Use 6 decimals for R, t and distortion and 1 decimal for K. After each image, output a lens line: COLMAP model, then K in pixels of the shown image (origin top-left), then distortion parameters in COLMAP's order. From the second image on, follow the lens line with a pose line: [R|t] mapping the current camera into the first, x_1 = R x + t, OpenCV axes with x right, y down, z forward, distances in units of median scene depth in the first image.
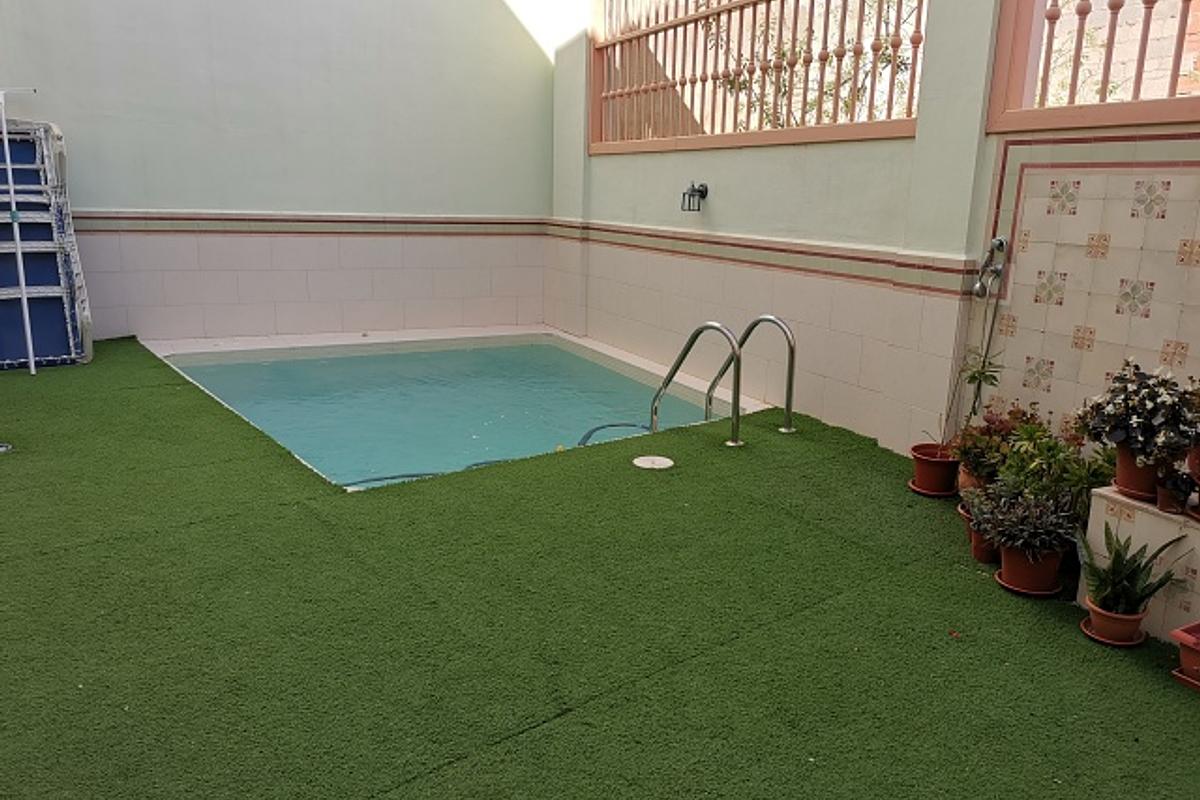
lens RADIAL K [[923.9, 0, 600.0], [0, 923.9, 400.0], [0, 0, 1]] dist [0.069689, -0.068928]
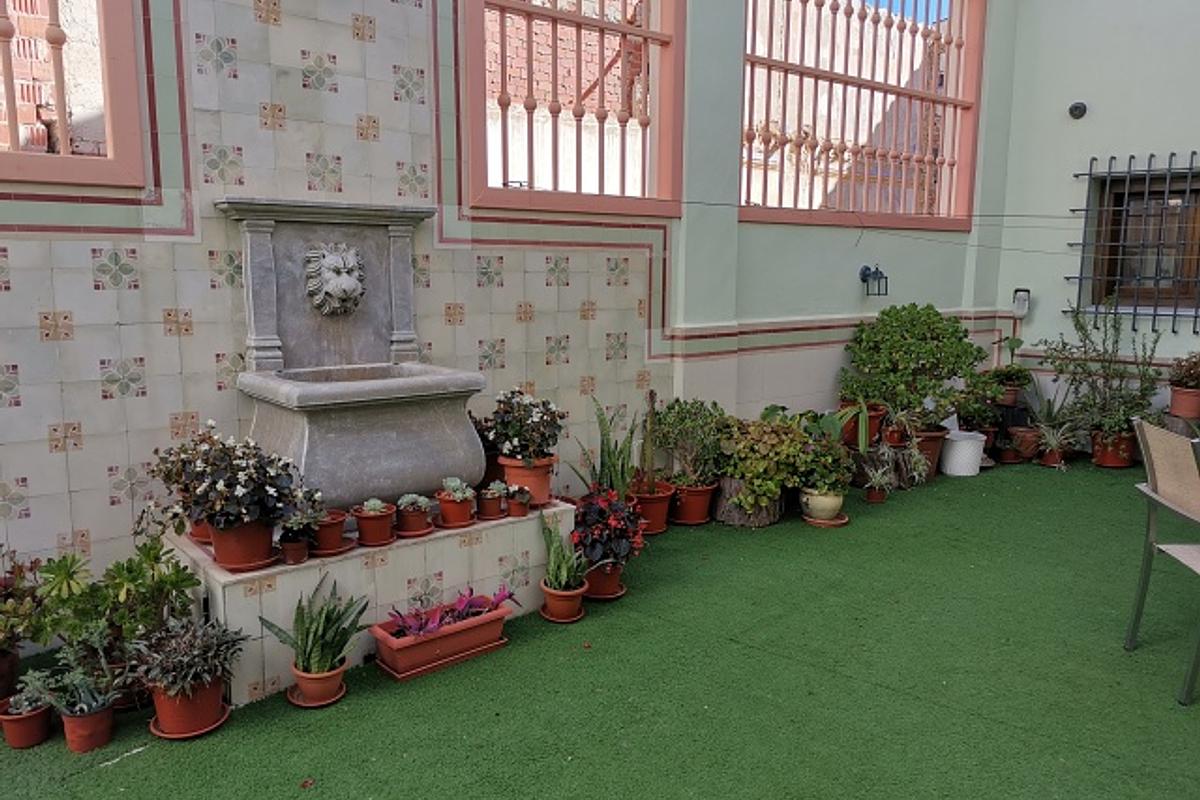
lens RADIAL K [[883.4, 0, 600.0], [0, 883.4, 400.0], [0, 0, 1]] dist [0.050030, -0.003964]
pose [[-0.216027, -0.166084, 0.962158, -0.551269], [0.211809, 0.953989, 0.212229, -0.271133], [-0.953137, 0.249641, -0.170909, 1.119876]]
